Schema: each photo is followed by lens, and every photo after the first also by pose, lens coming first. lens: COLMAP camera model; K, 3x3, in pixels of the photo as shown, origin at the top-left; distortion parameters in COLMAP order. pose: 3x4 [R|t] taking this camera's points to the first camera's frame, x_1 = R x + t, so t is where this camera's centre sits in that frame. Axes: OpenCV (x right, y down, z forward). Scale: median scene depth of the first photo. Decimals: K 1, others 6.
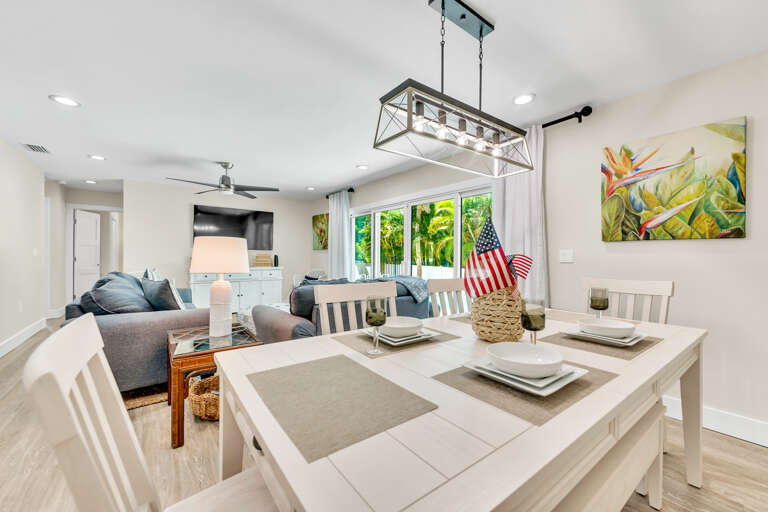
lens RADIAL K [[312.1, 0, 384.5], [0, 312.1, 256.2], [0, 0, 1]] dist [0.001495, -0.000541]
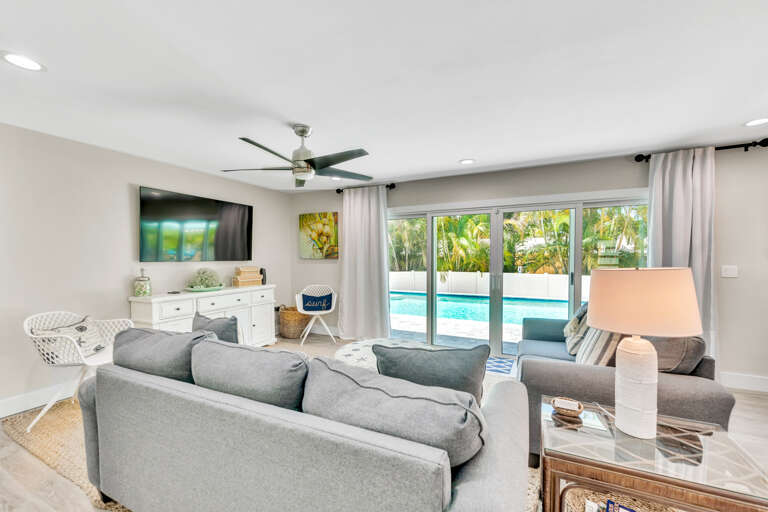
lens RADIAL K [[312.1, 0, 383.2], [0, 312.1, 255.5], [0, 0, 1]] dist [0.001495, -0.000541]
pose [[0.886069, -0.014610, 0.463323, -0.433486], [0.012020, 0.999891, 0.008541, -0.035024], [-0.463397, -0.001999, 0.886148, 0.259019]]
